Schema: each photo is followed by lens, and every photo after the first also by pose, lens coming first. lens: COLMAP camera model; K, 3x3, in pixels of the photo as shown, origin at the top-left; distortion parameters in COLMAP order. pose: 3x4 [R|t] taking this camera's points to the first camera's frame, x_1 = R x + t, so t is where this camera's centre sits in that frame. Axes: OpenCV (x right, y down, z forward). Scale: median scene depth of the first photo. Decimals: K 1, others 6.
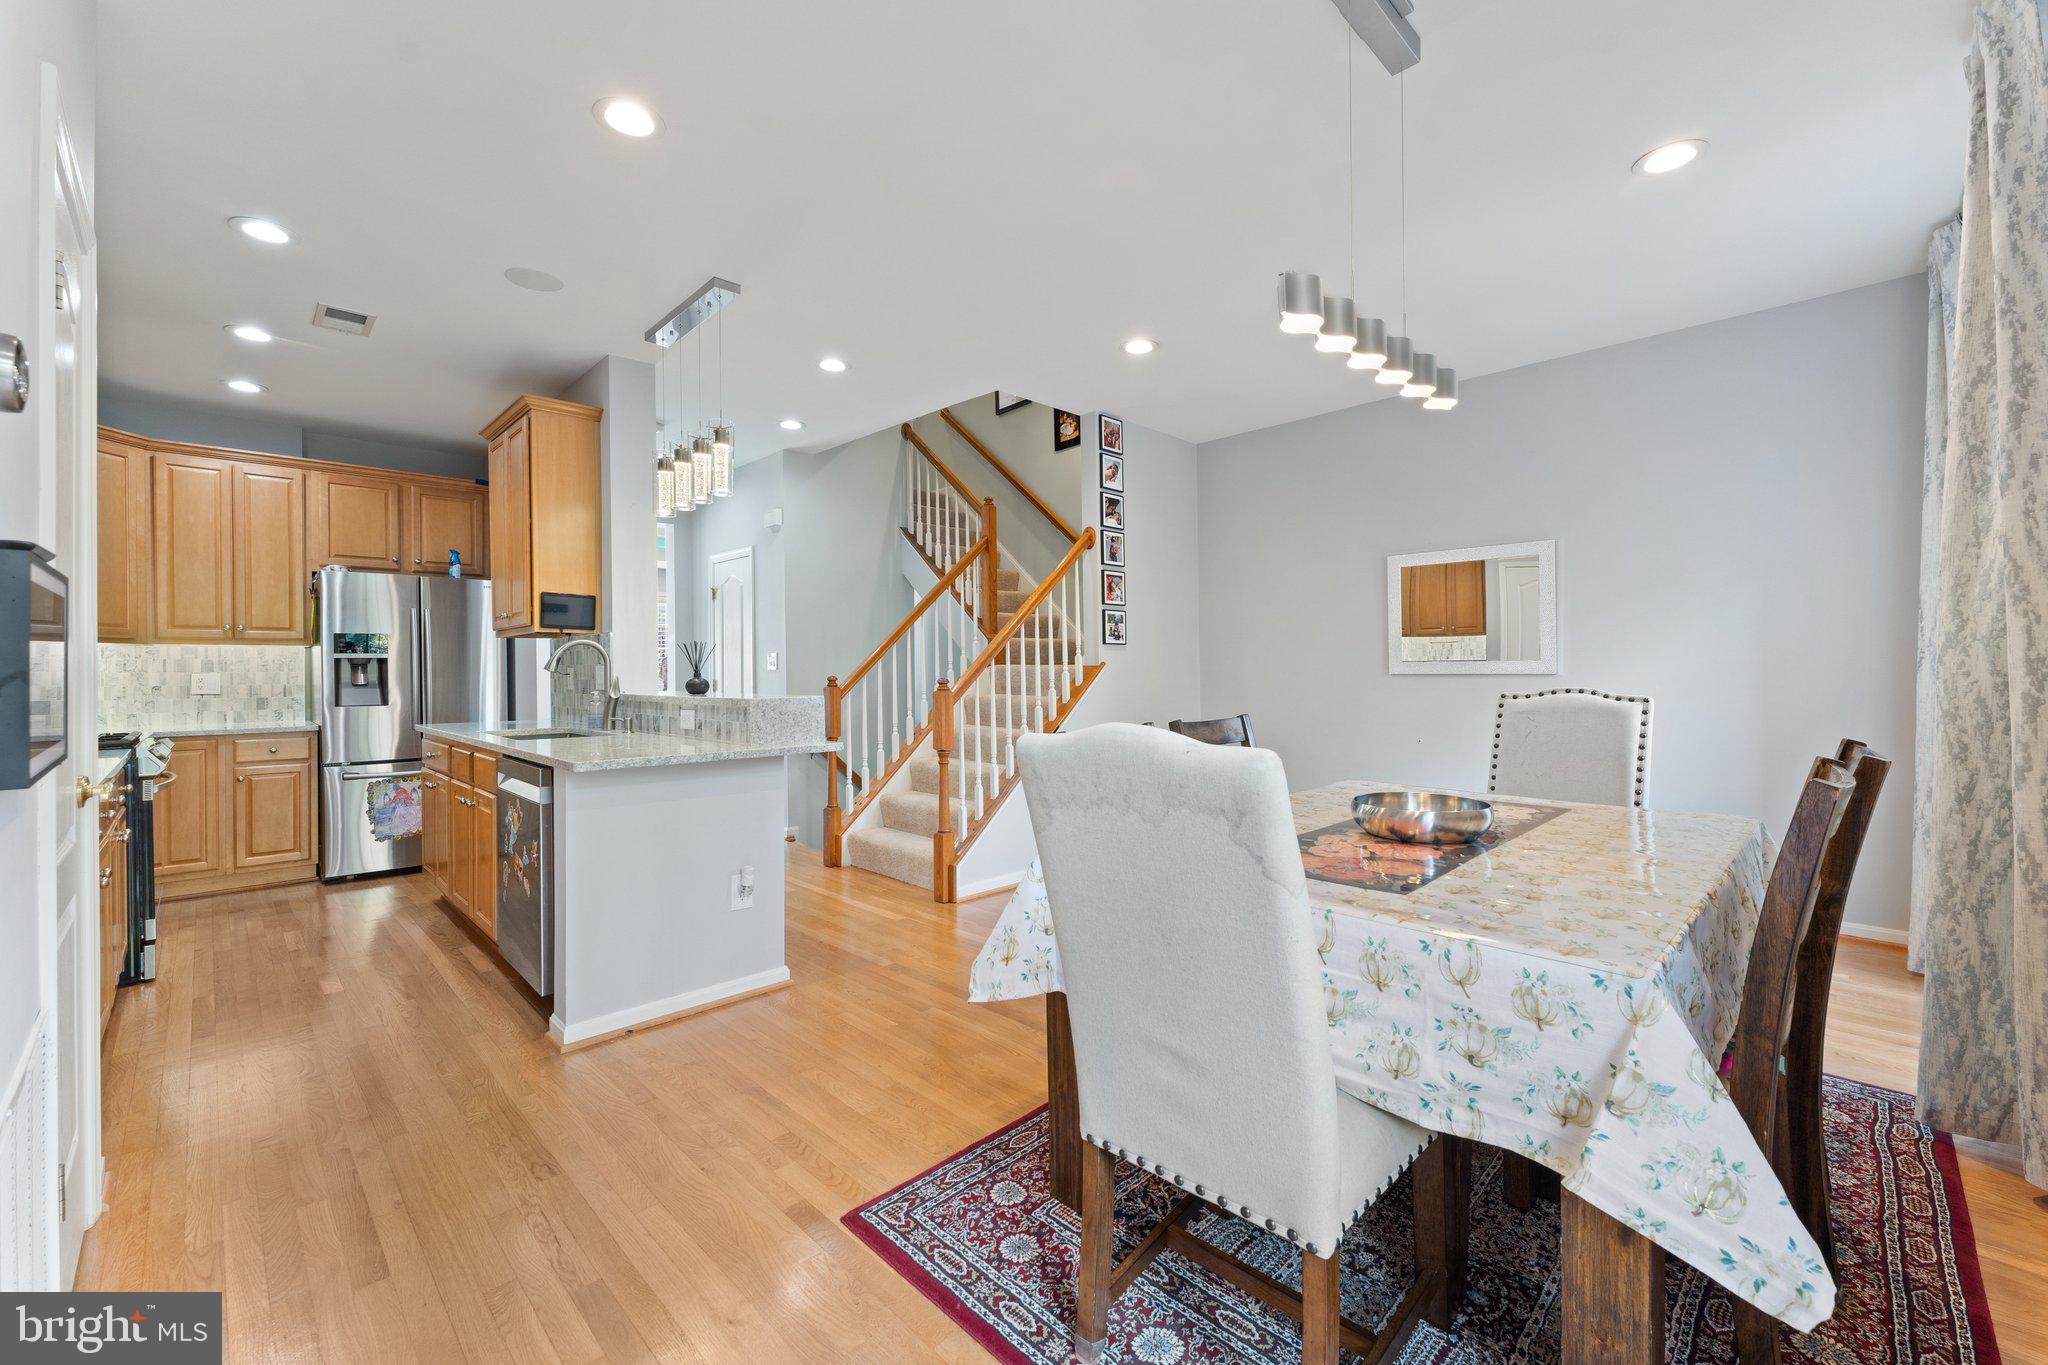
lens RADIAL K [[829.7, 0, 1026.8], [0, 829.7, 669.1], [0, 0, 1]] dist [0.000131, 0.000070]
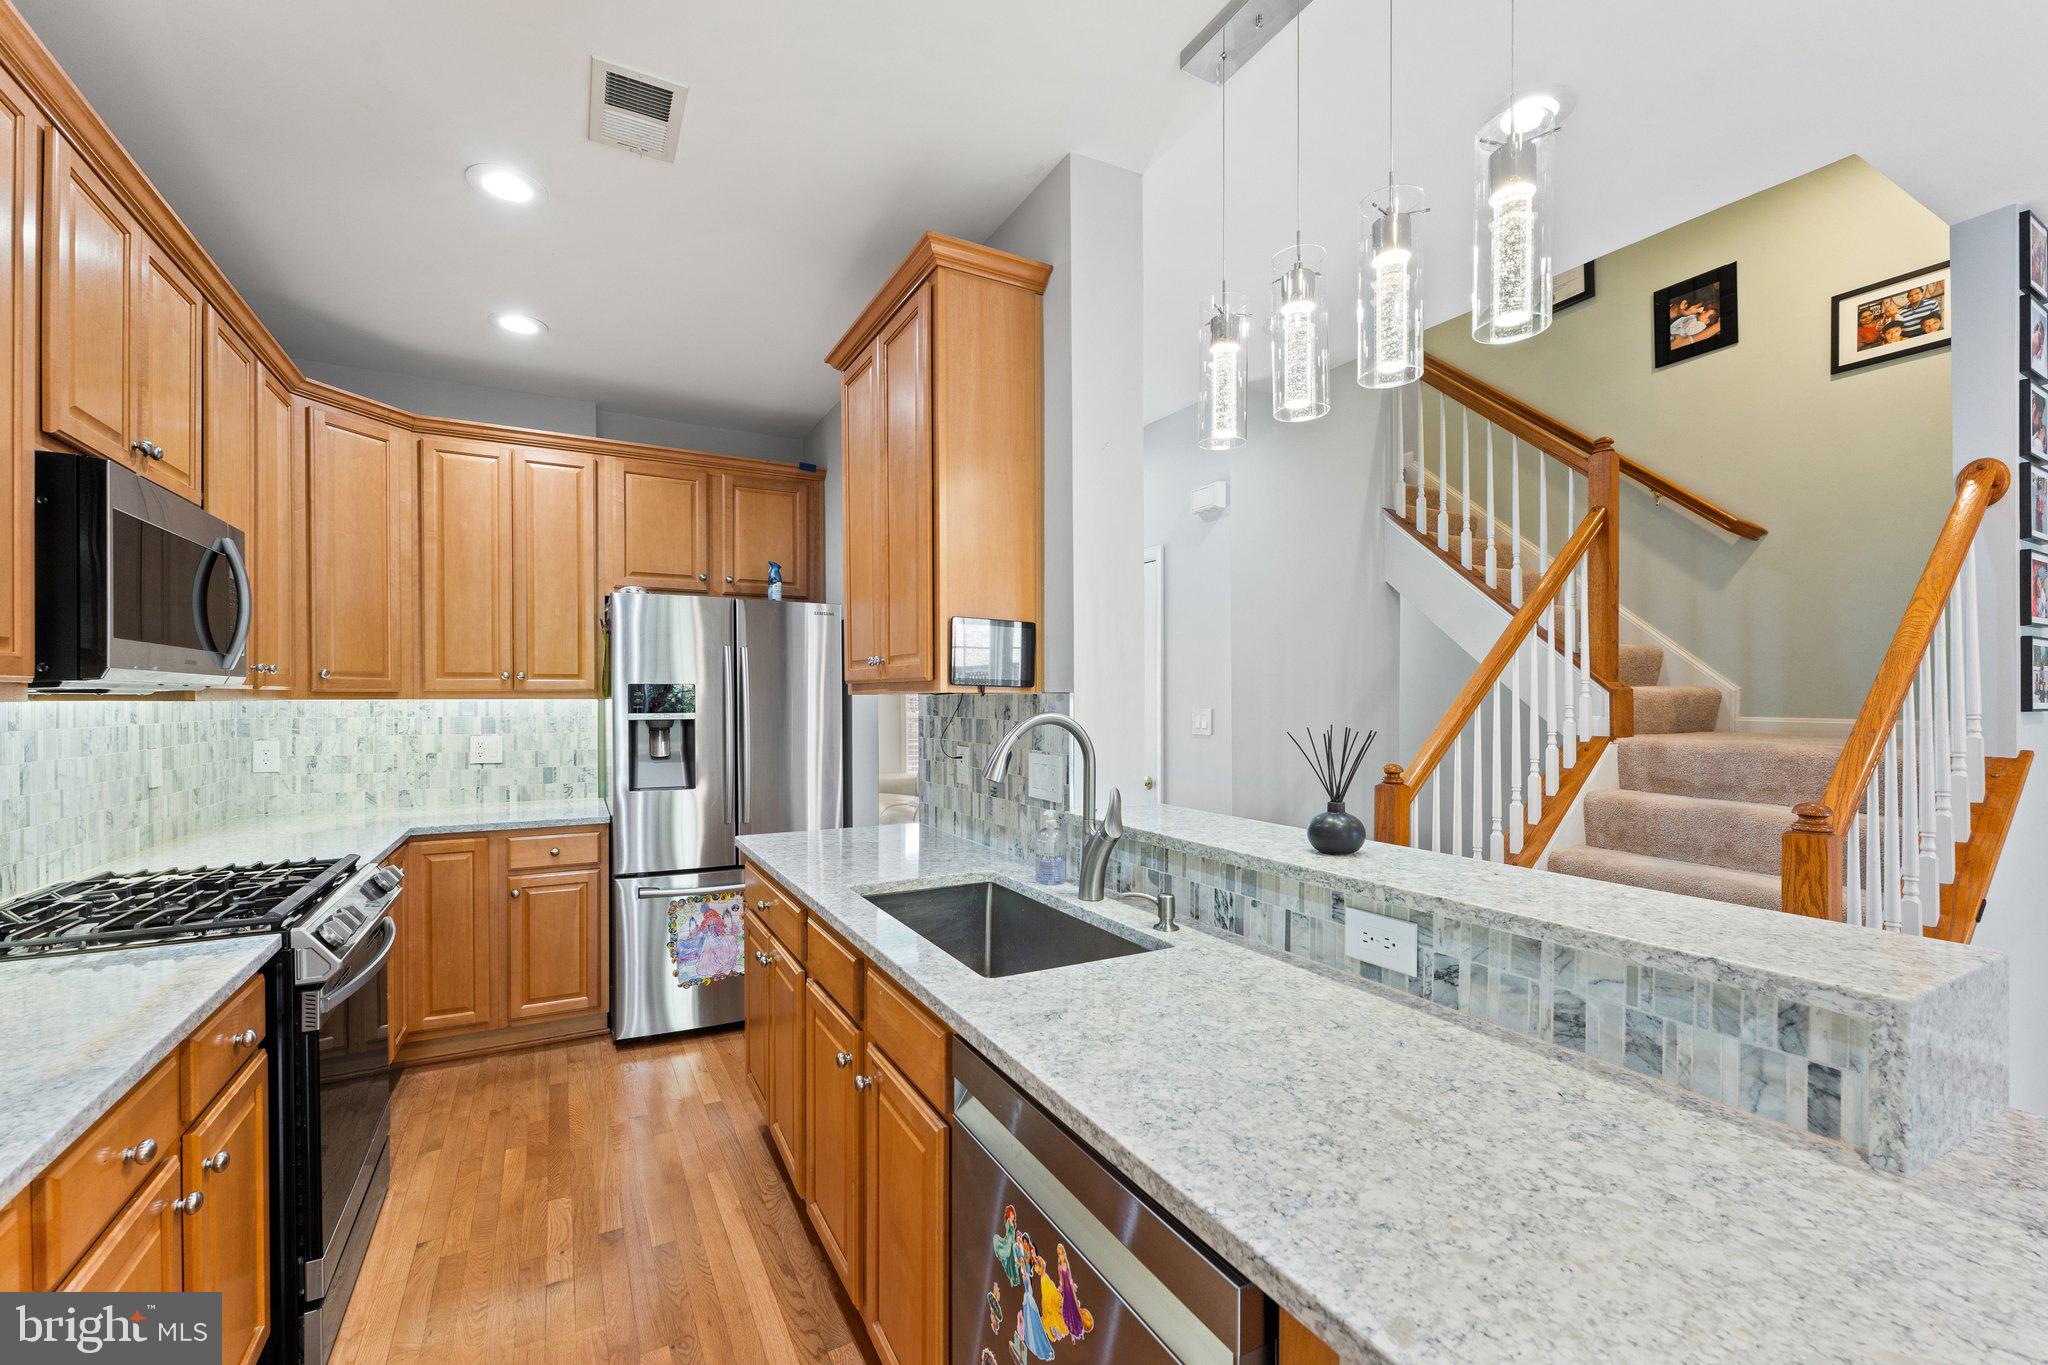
lens RADIAL K [[829.7, 0, 1014.1], [0, 829.7, 698.6], [0, 0, 1]] dist [0.000131, 0.000070]
pose [[0.961762, 0.008974, -0.273740, -0.331181], [-0.007082, 0.999944, 0.007898, -0.037843], [0.273795, -0.005657, 0.961771, 0.415608]]
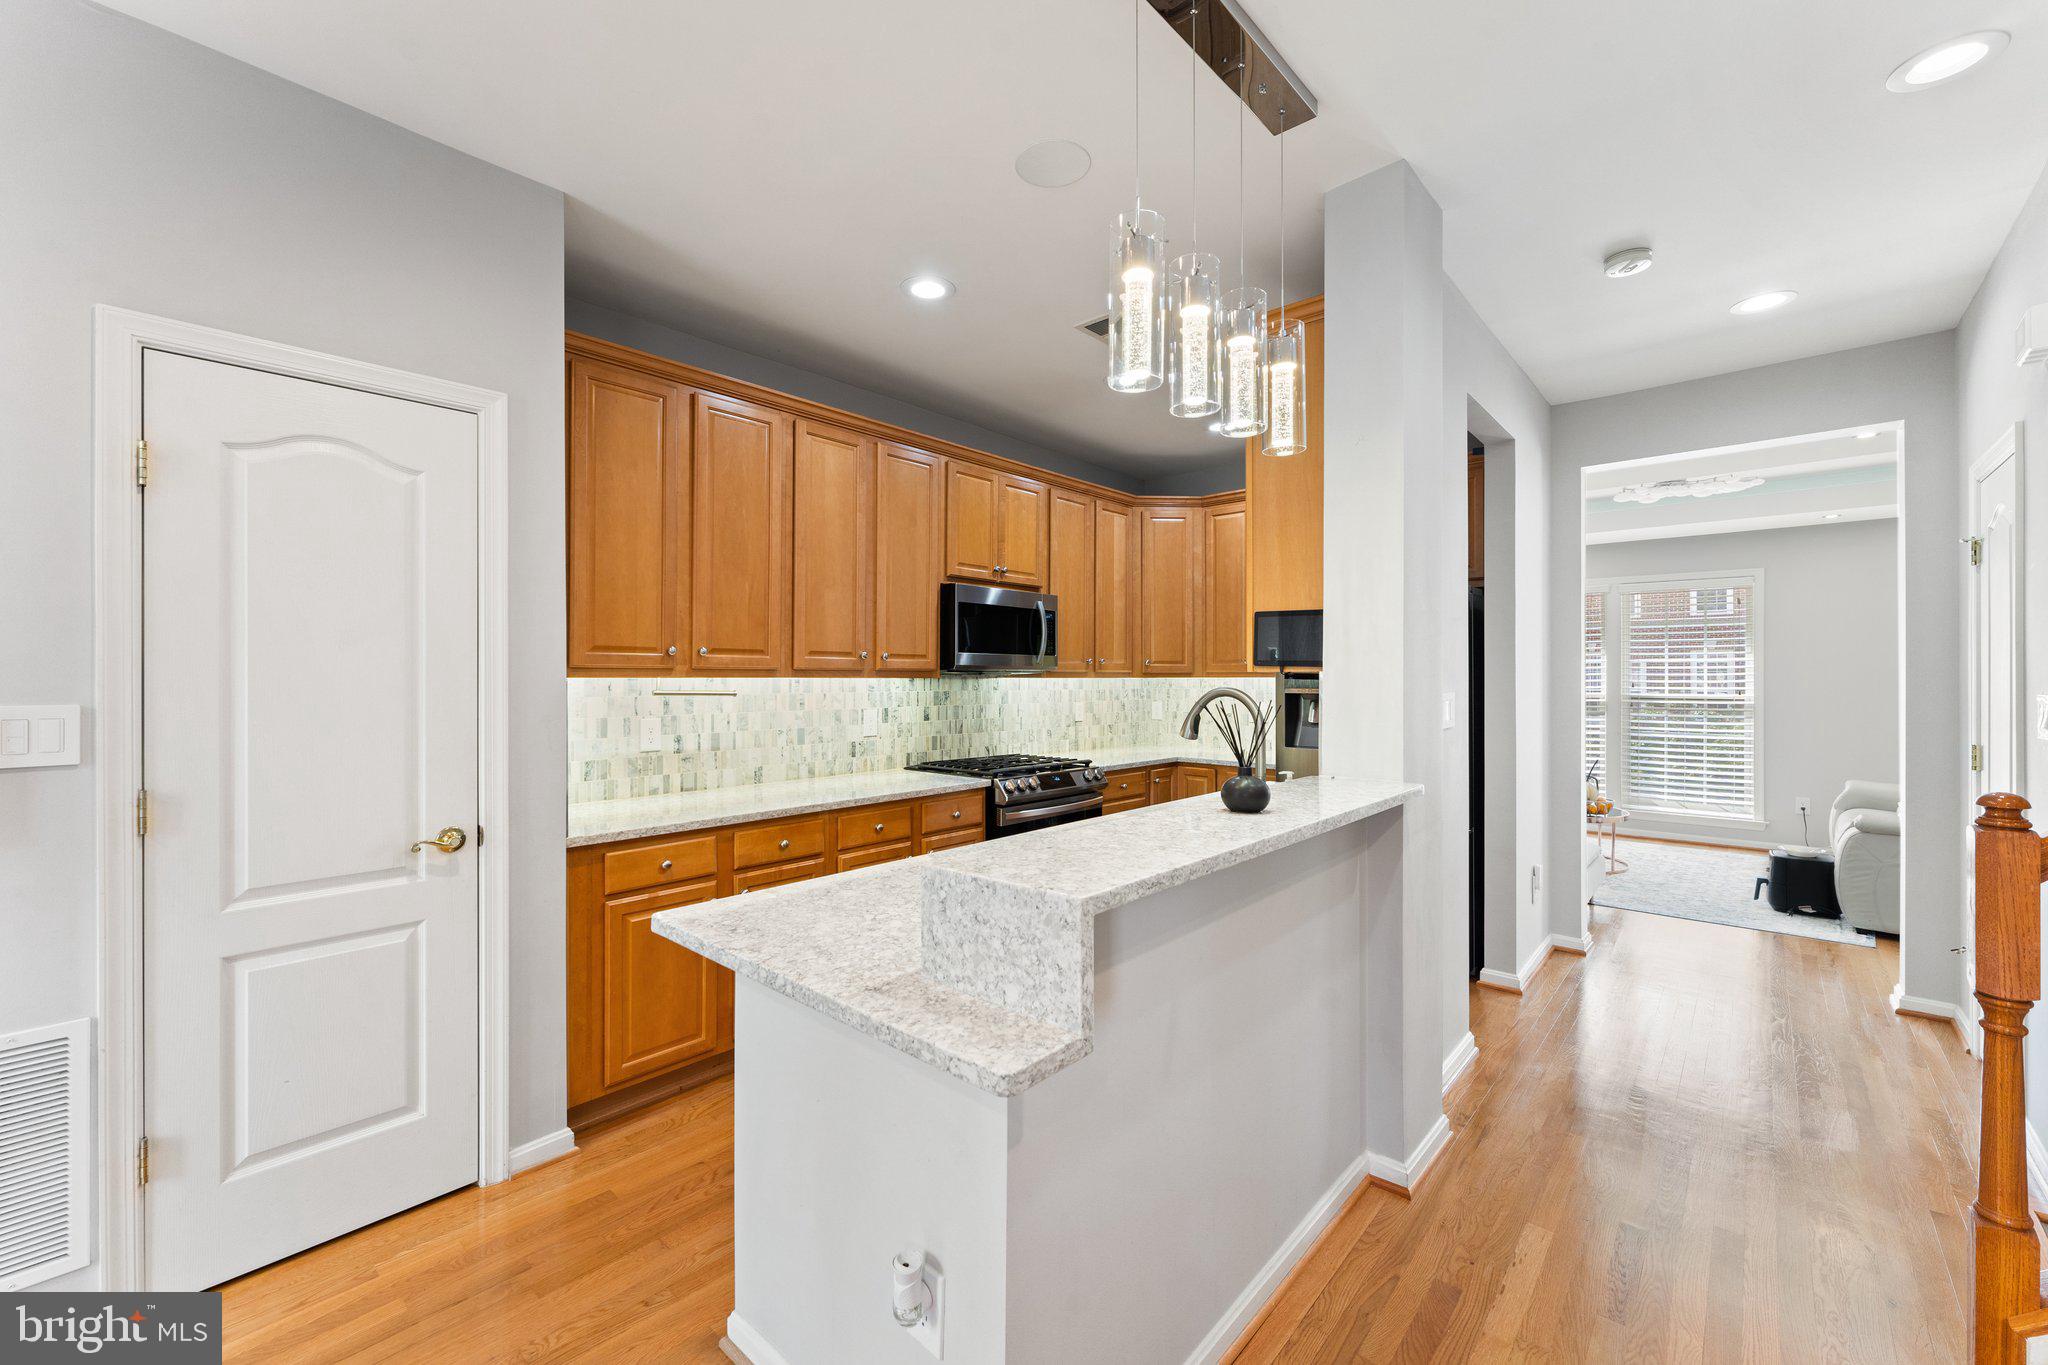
lens RADIAL K [[829.7, 0, 1022.0], [0, 829.7, 683.2], [0, 0, 1]] dist [0.000131, 0.000070]
pose [[0.061546, 0.014379, -0.998001, 0.051757], [0.005938, 0.999873, 0.014773, -0.037811], [0.998087, -0.006836, 0.061453, 0.636244]]
